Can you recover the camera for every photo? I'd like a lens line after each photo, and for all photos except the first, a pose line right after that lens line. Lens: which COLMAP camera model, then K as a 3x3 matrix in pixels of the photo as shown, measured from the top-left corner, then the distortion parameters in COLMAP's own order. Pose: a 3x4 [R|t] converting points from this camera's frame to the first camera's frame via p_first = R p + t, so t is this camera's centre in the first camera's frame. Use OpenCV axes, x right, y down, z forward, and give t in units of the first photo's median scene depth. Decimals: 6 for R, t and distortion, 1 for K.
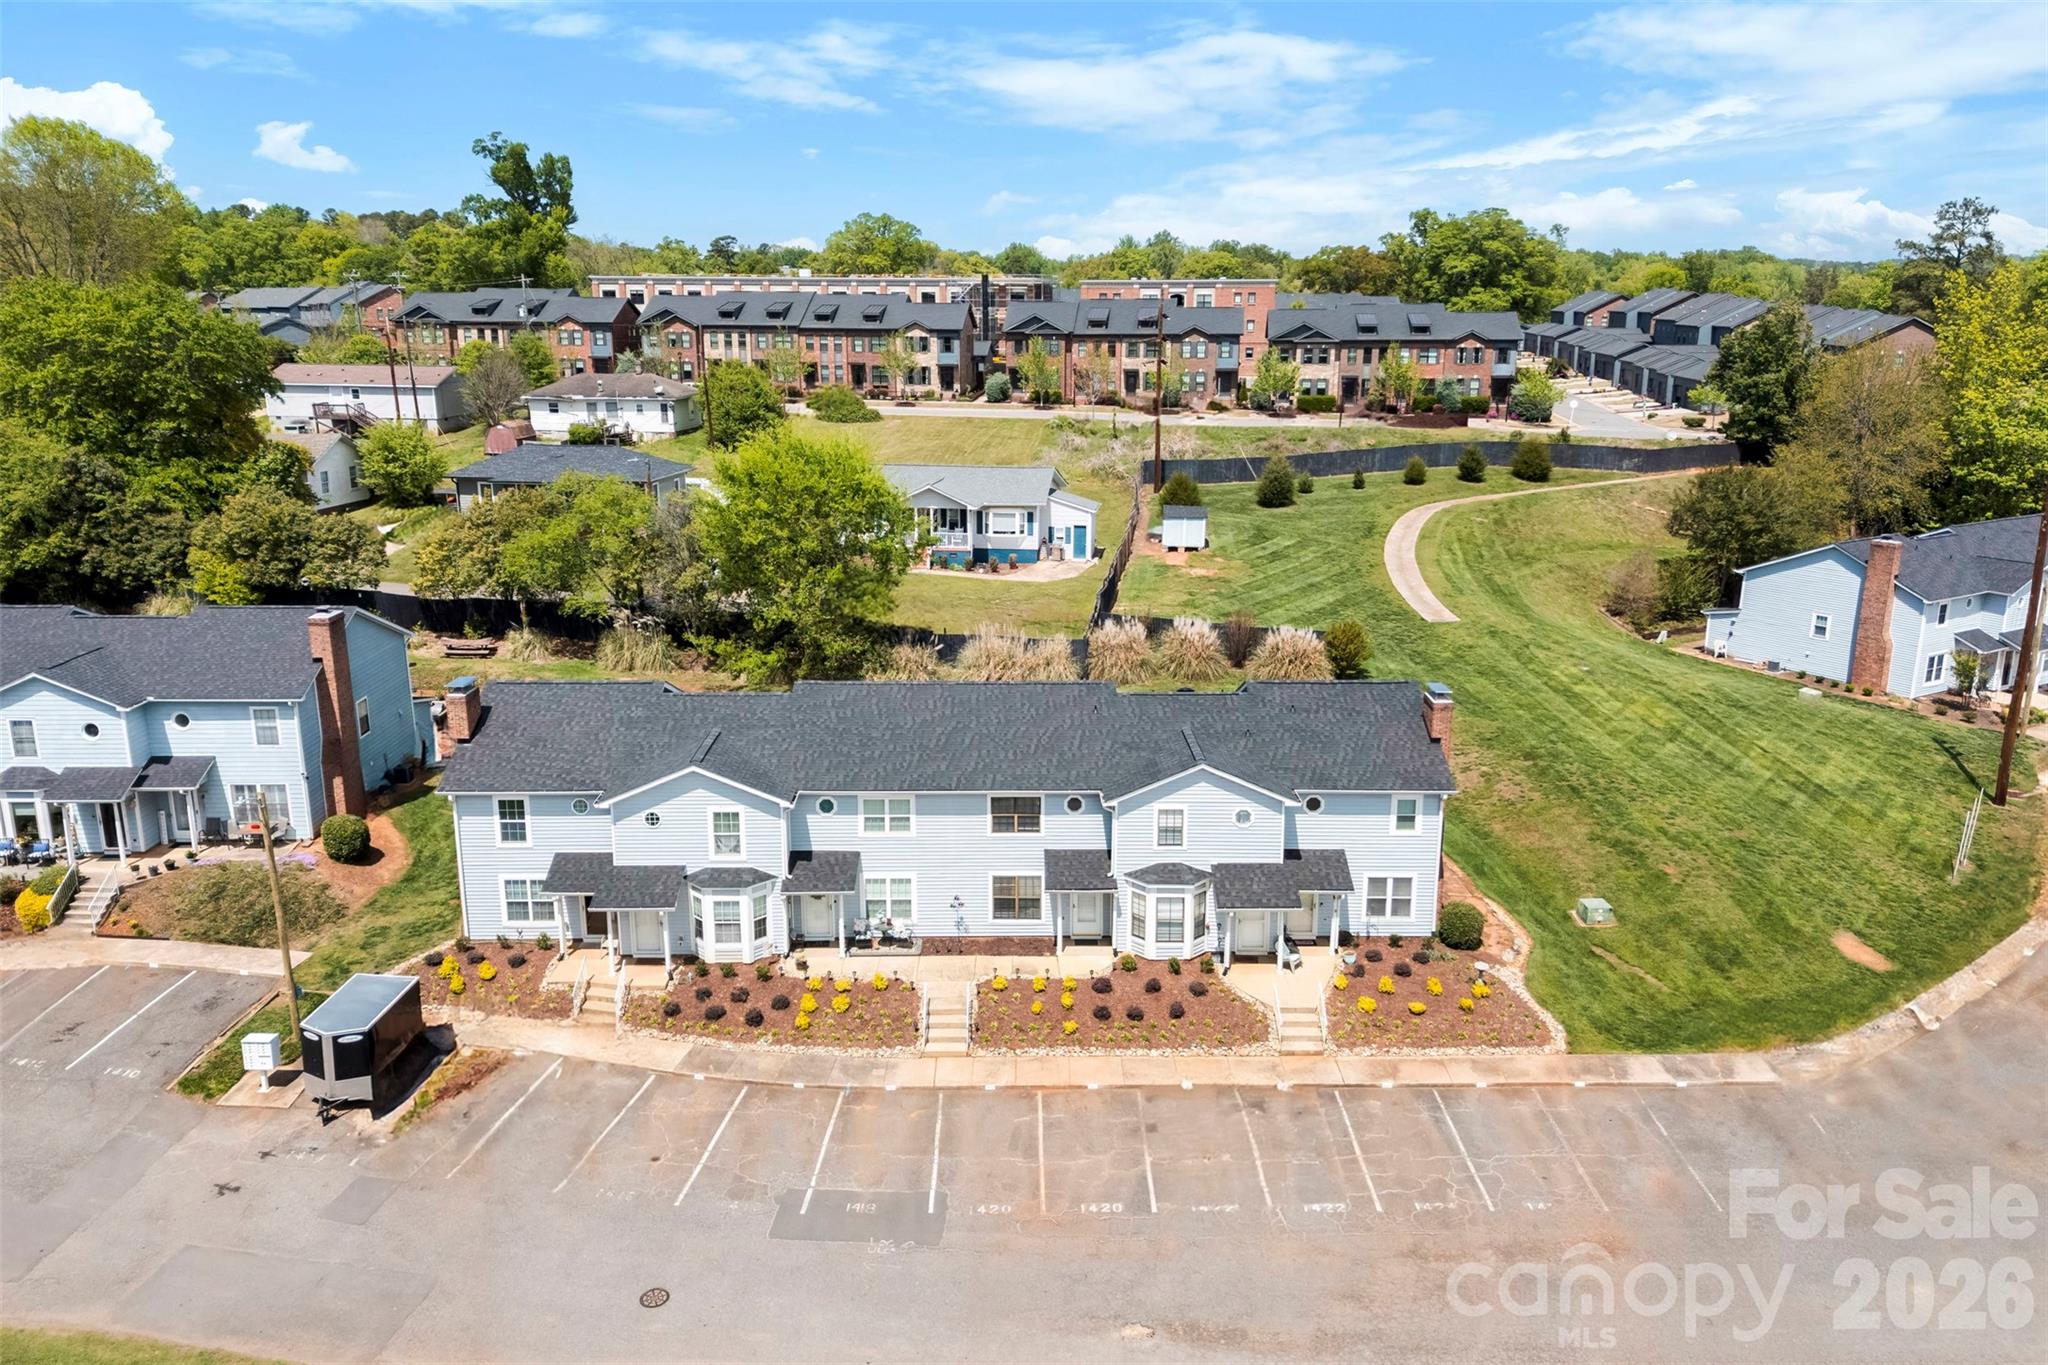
lens RADIAL K [[1504.9, 0, 1024.0], [0, 1504.9, 682.5], [0, 0, 1]] dist [0.107777, -0.129290]
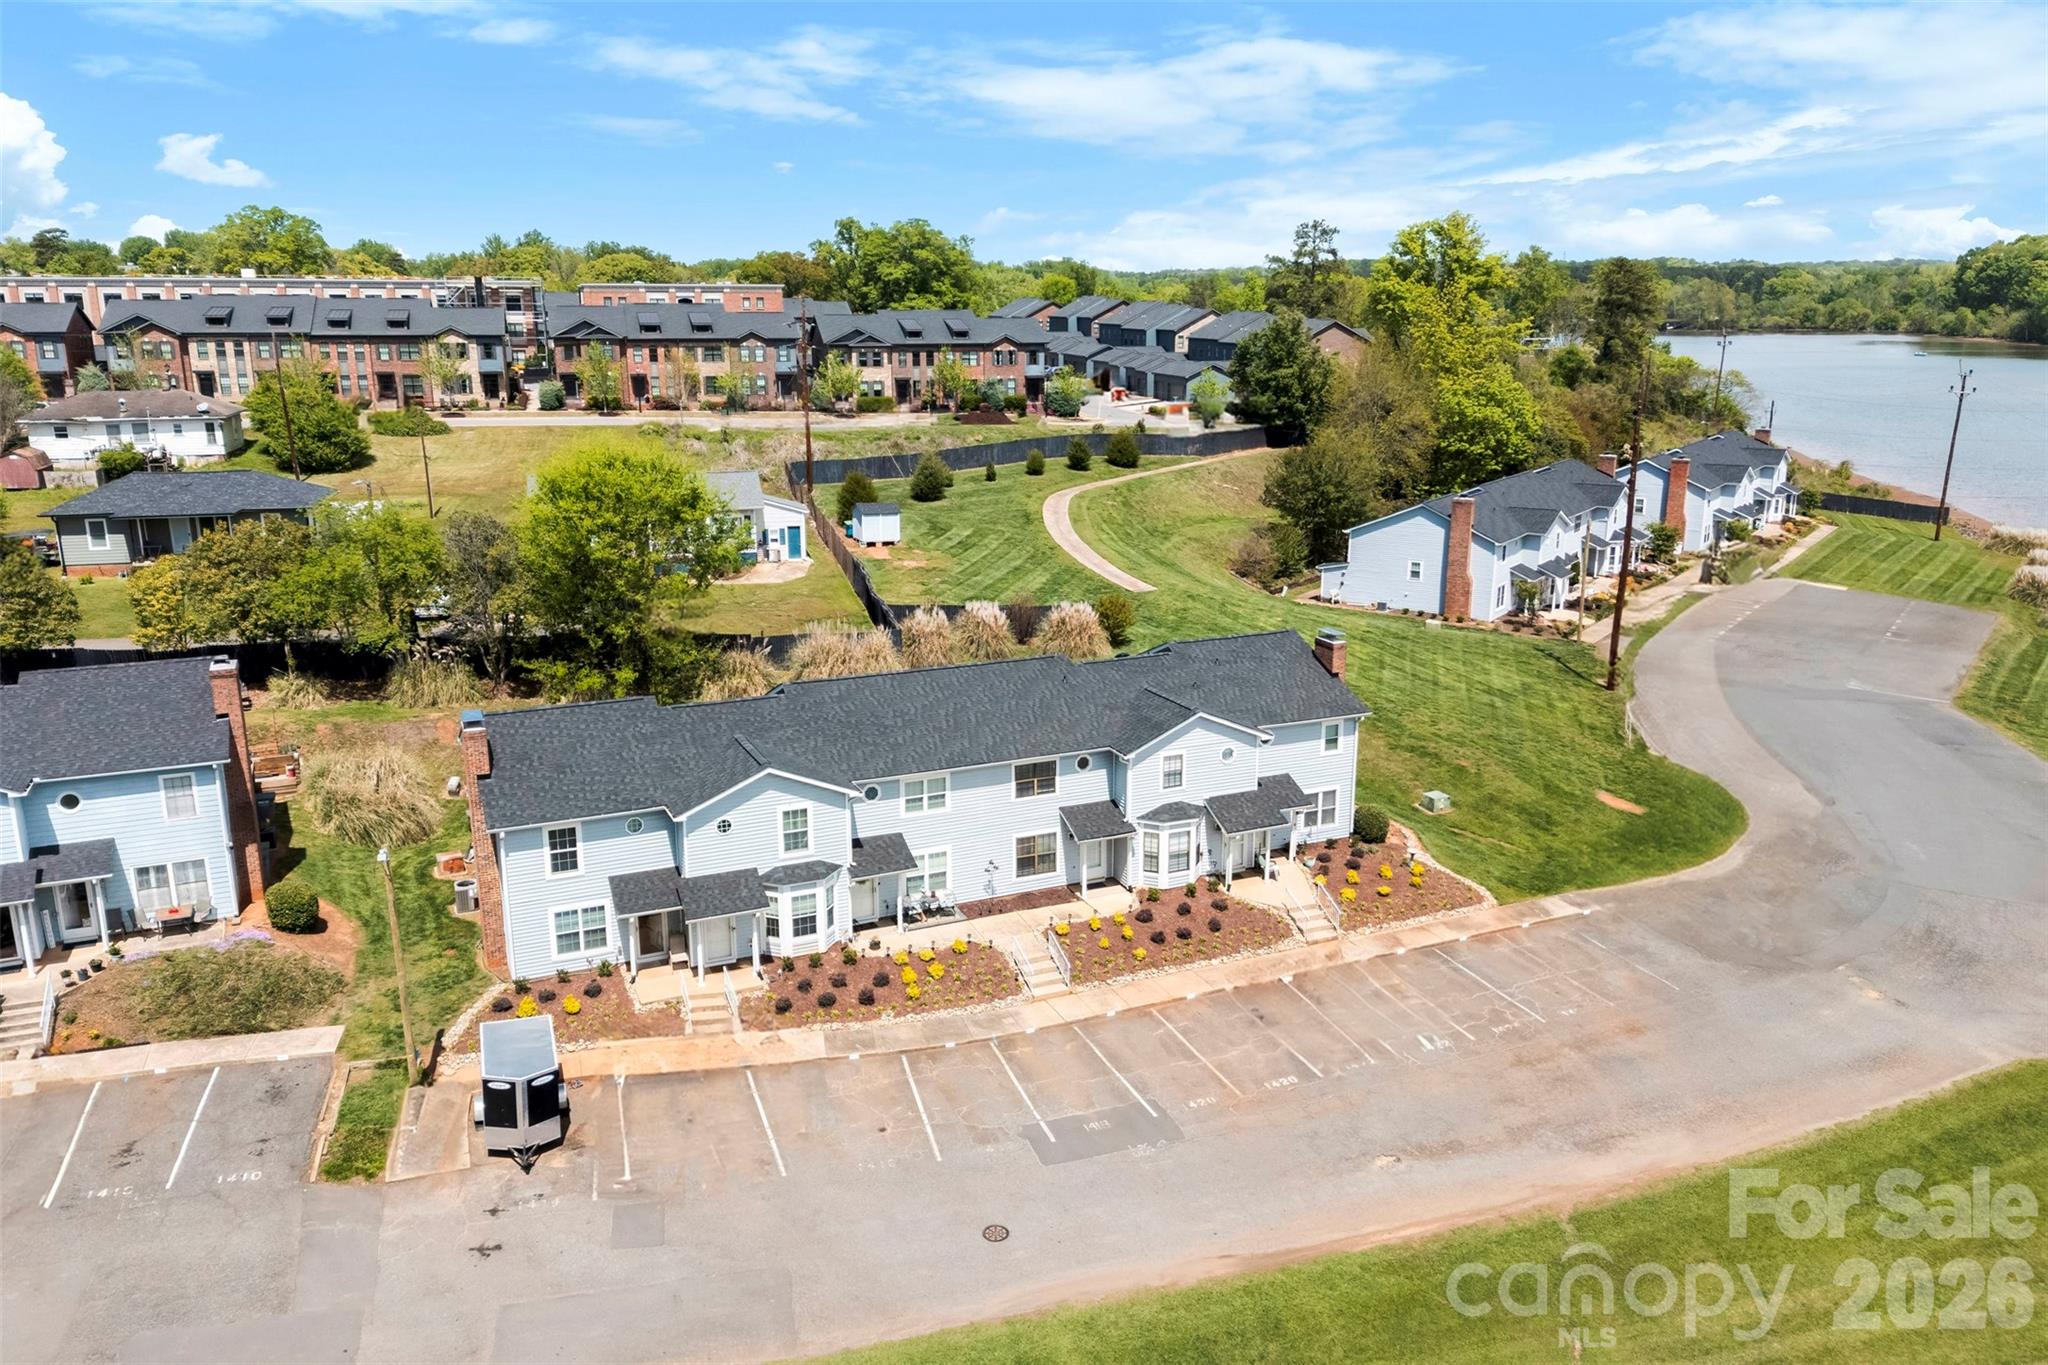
lens RADIAL K [[1504.9, 0, 1024.0], [0, 1504.9, 682.5], [0, 0, 1]] dist [0.107777, -0.129290]
pose [[0.917074, -0.101695, 0.385530, -0.419329], [0.102468, 0.994562, 0.018601, -0.003323], [-0.385326, 0.022446, 0.922508, -0.010084]]
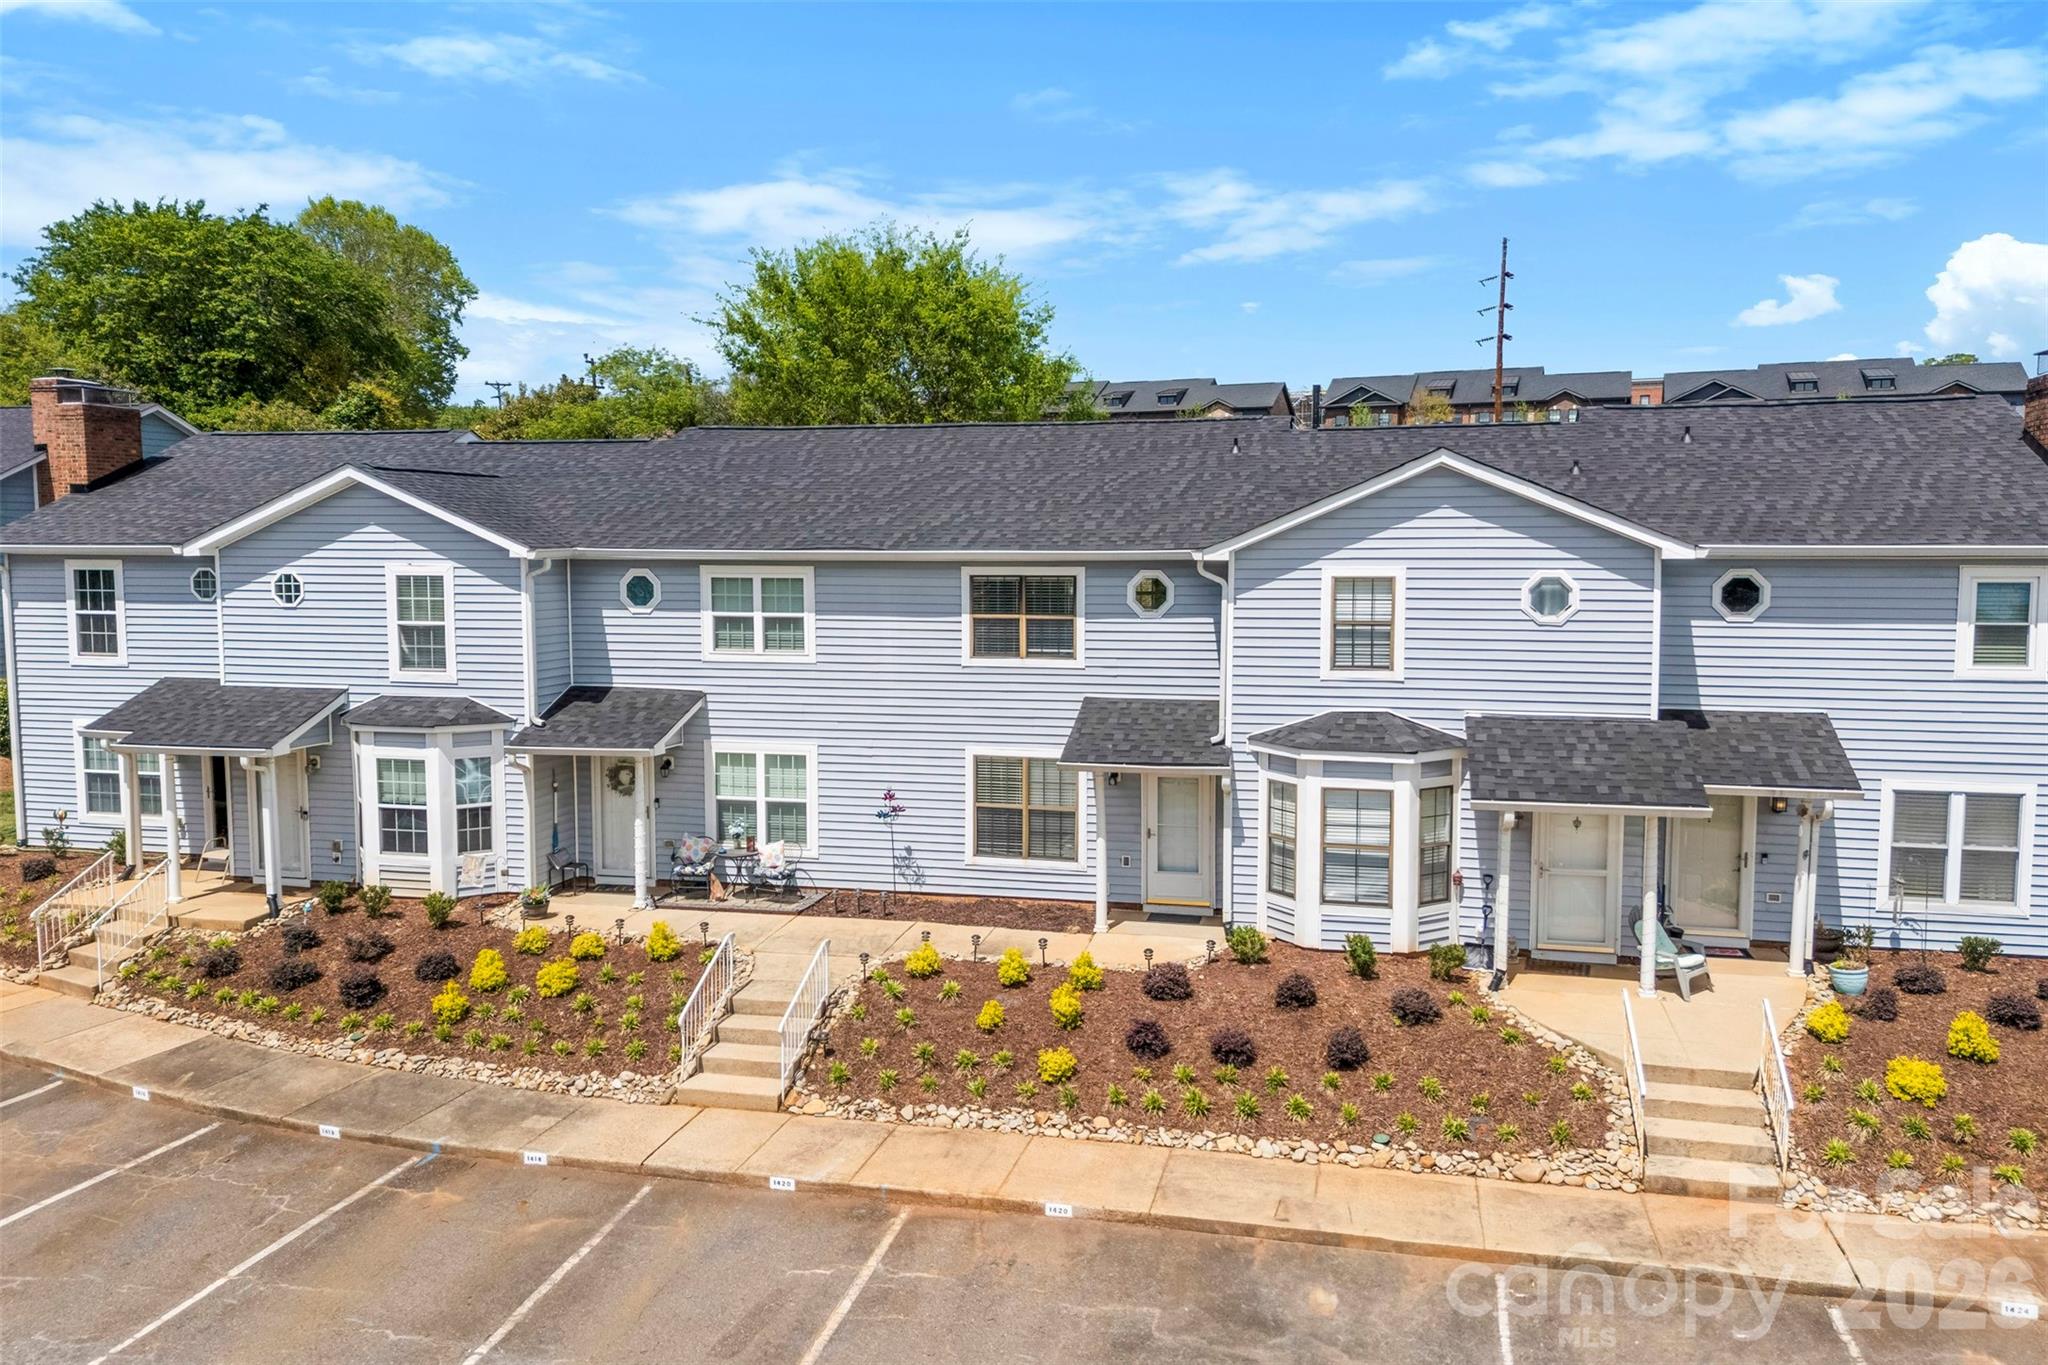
lens RADIAL K [[1514.3, 0, 1019.8], [0, 1514.3, 688.0], [0, 0, 1]] dist [0.068465, -0.054085]
pose [[0.969513, 0.021120, -0.244129, 0.103179], [-0.058311, 0.987544, -0.146138, 0.172074], [0.238001, 0.155918, 0.958668, 0.553928]]
